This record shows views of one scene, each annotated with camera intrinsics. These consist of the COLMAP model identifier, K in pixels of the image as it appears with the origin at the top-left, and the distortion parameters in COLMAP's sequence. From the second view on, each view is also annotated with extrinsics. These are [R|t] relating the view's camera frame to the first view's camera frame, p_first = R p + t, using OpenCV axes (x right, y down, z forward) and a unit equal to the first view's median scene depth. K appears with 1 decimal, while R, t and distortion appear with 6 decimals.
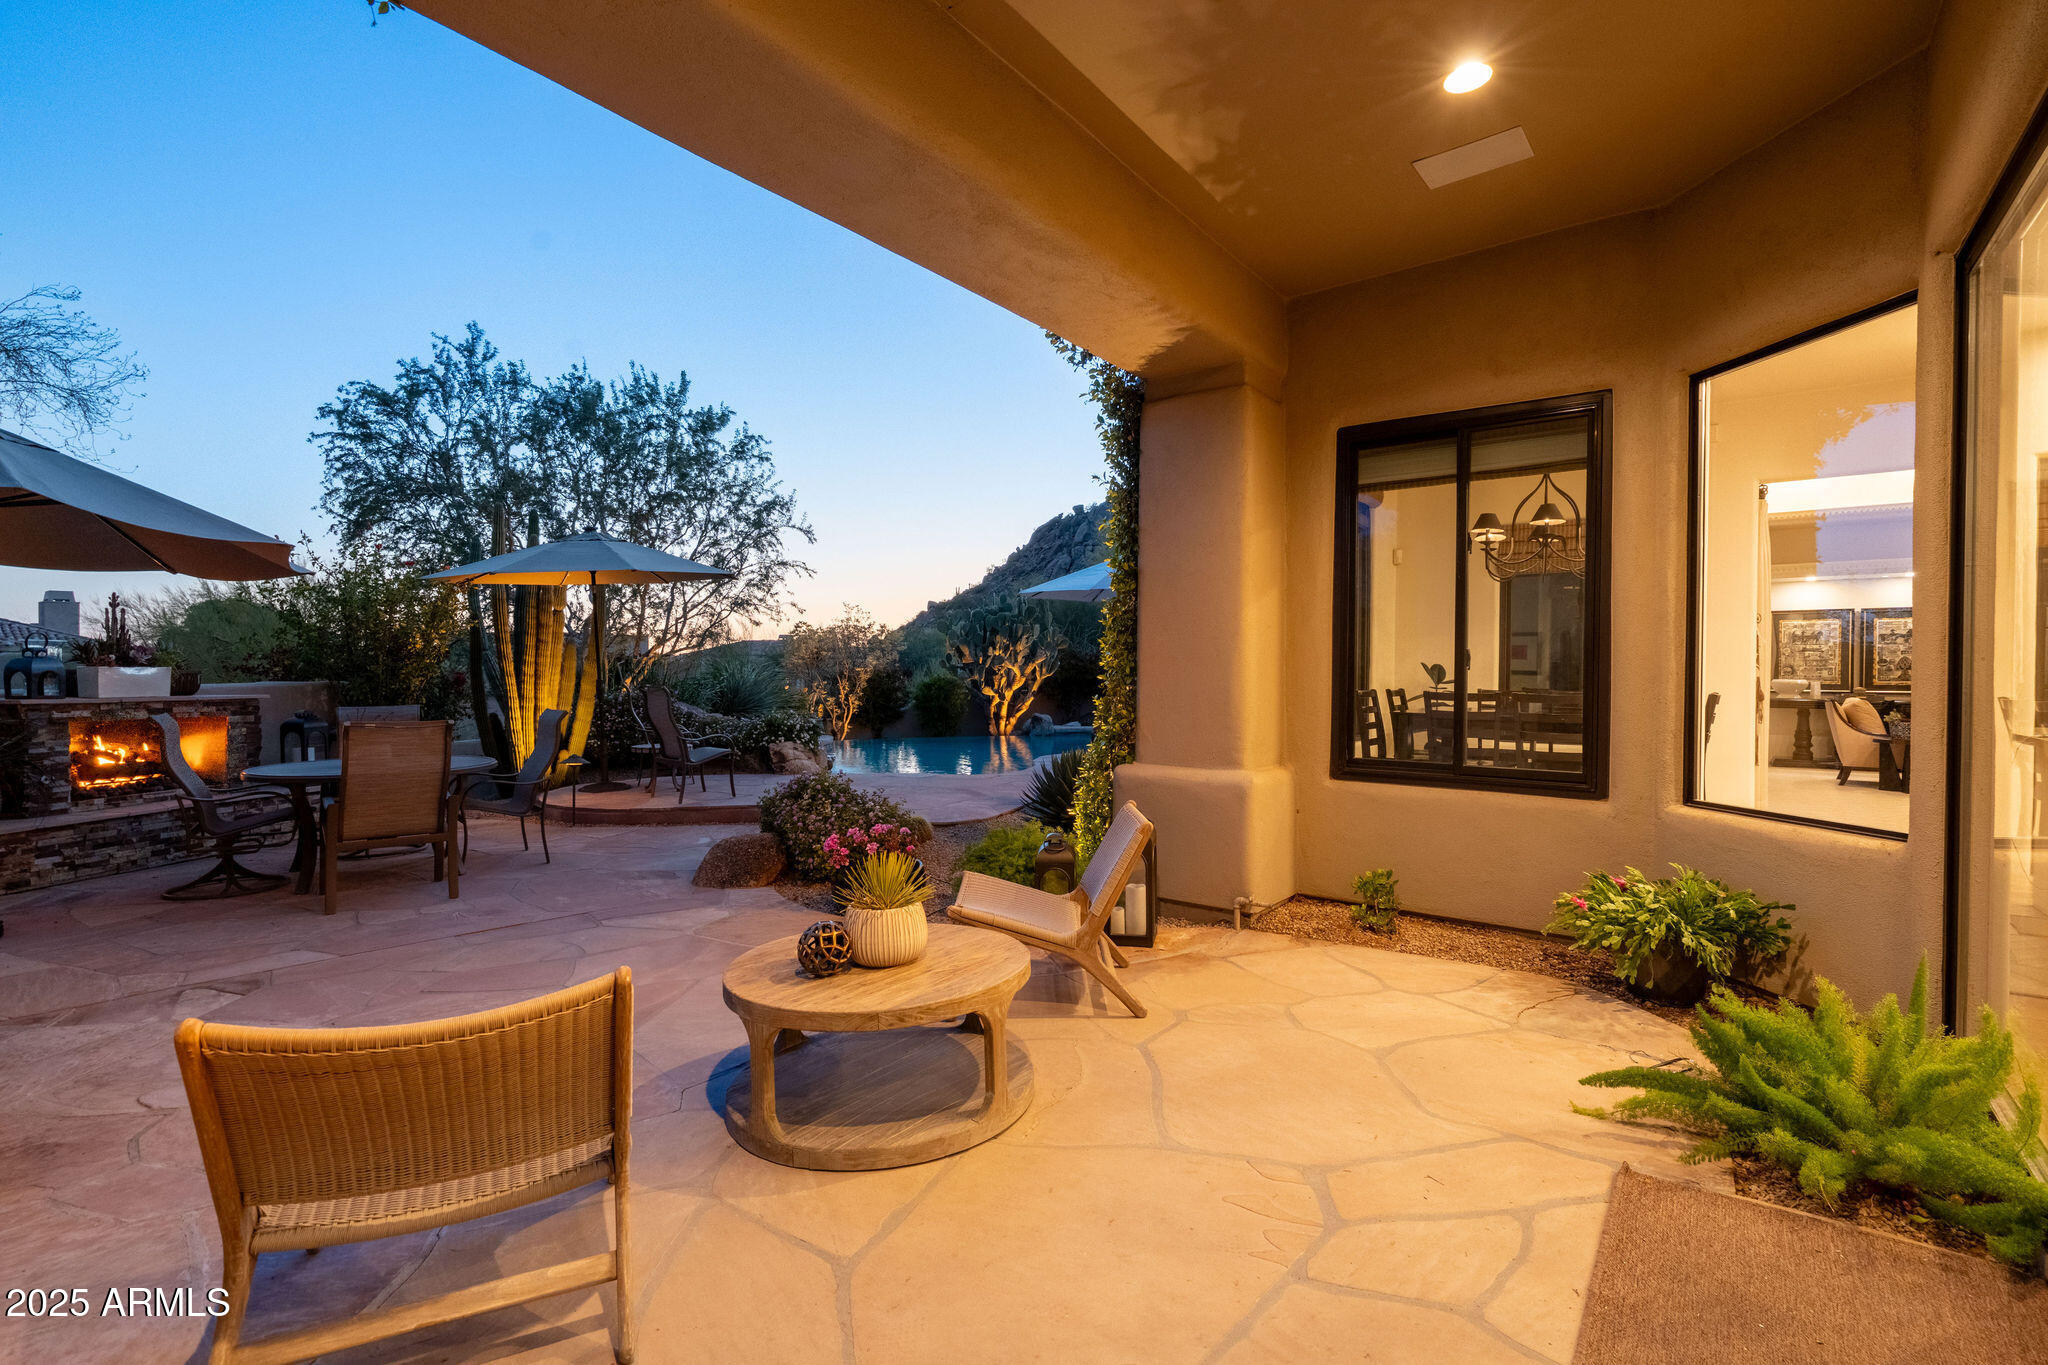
lens RADIAL K [[909.7, 0, 1024.0], [0, 909.7, 682.5], [0, 0, 1]] dist [0.000603, -0.000390]
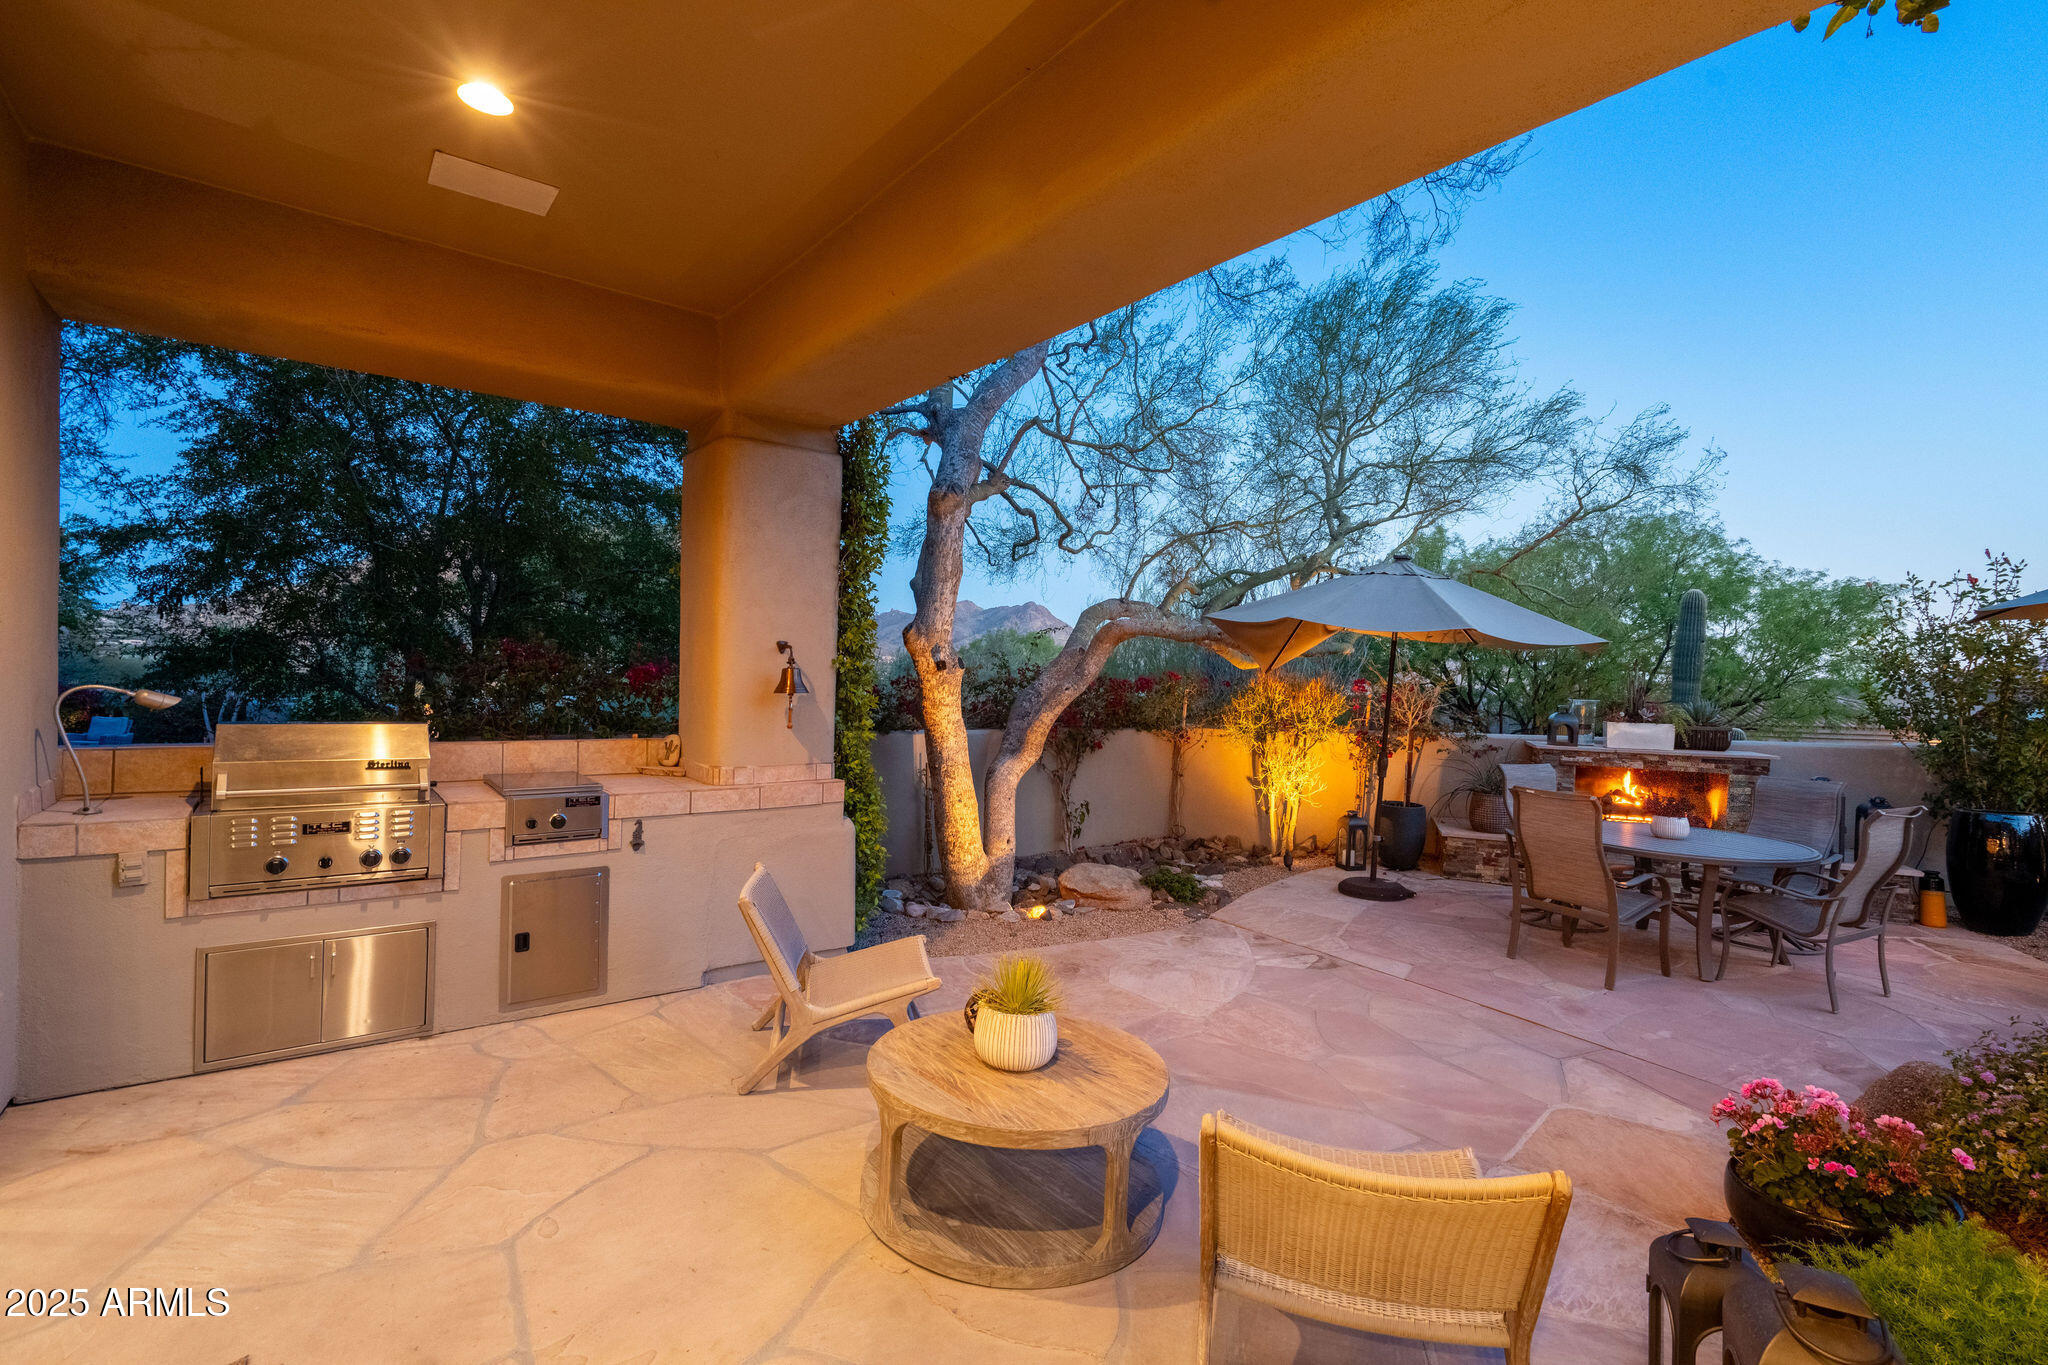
lens RADIAL K [[909.7, 0, 1024.0], [0, 909.7, 682.5], [0, 0, 1]] dist [0.000603, -0.000390]
pose [[-0.244335, 0.000336, -0.969691, 0.378244], [-0.034427, 0.999366, 0.009021, -0.057682], [0.969080, 0.035588, -0.244169, 0.568941]]
